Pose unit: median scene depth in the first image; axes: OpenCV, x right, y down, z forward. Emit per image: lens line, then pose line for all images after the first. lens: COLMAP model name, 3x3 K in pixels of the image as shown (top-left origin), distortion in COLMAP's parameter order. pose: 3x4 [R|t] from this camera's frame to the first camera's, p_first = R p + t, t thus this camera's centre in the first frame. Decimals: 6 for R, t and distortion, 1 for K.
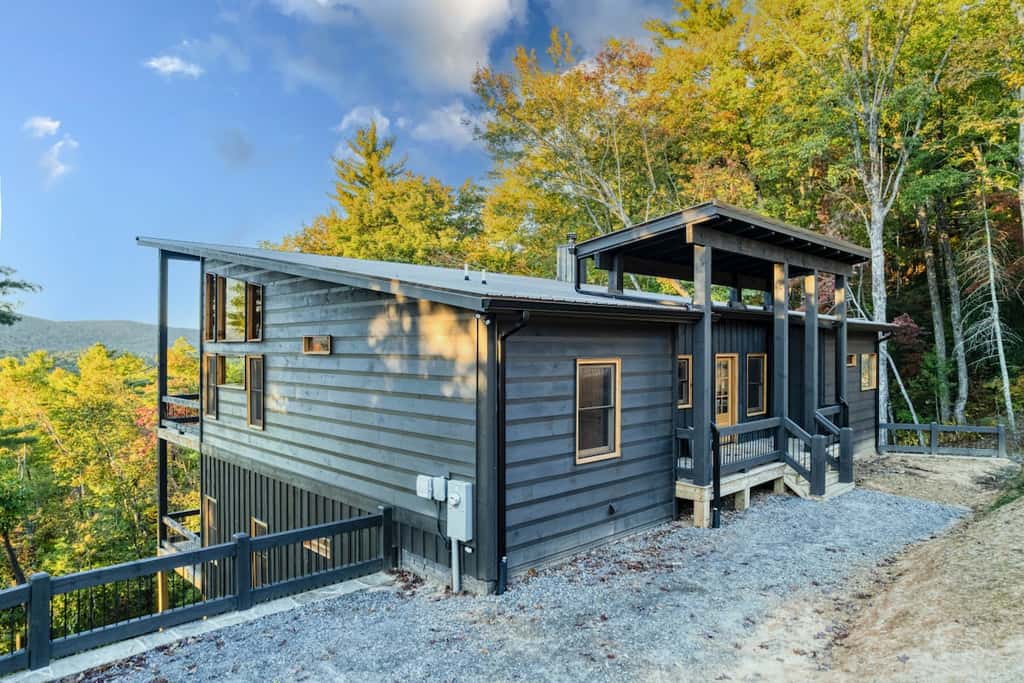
lens RADIAL K [[654.0, 0, 511.3], [0, 654.0, 338.3], [0, 0, 1]] dist [-0.063942, 0.043700]
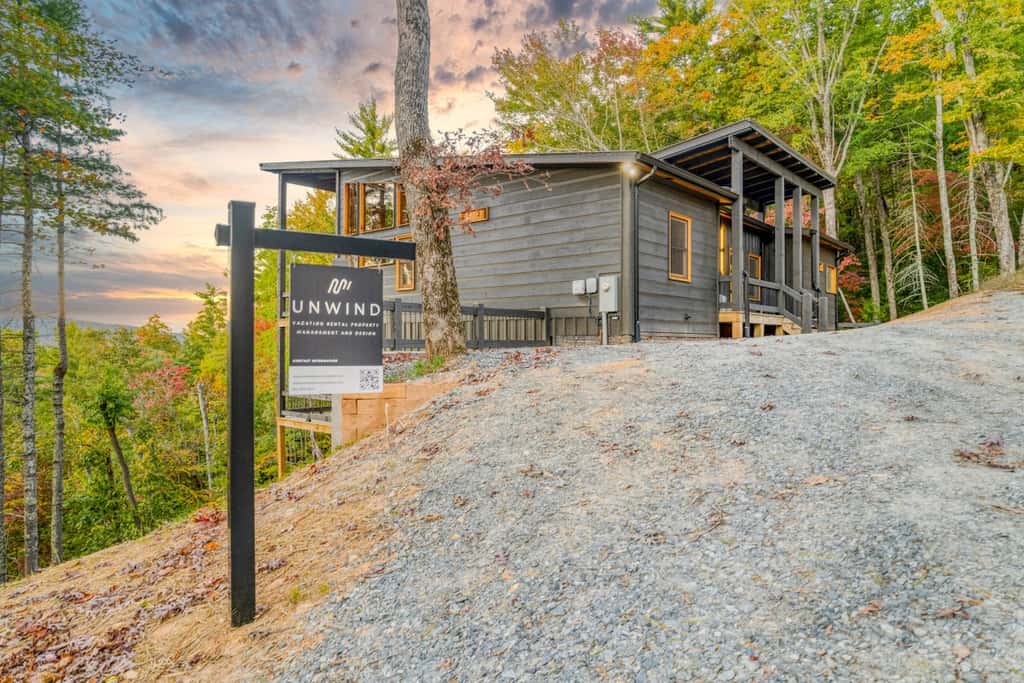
lens RADIAL K [[654.0, 0, 516.6], [0, 654.0, 342.0], [0, 0, 1]] dist [-0.063942, 0.043700]
pose [[0.995863, -0.000421, 0.090862, -0.187655], [-0.000099, 0.999984, 0.005725, 0.155918], [-0.090863, -0.005711, 0.995847, -0.237784]]
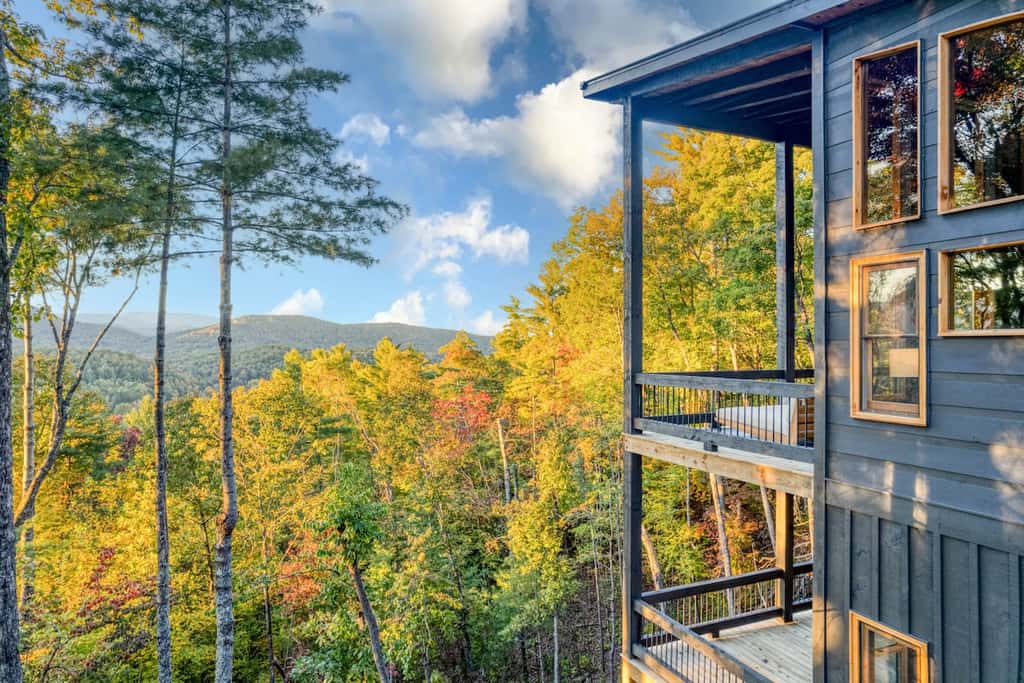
lens RADIAL K [[654.0, 0, 504.1], [0, 654.0, 339.3], [0, 0, 1]] dist [-0.063942, 0.043700]
pose [[0.931139, -0.002534, -0.364656, -0.396081], [0.002763, 0.999996, 0.000107, 0.054568], [0.364654, -0.001107, 0.931142, 0.409168]]
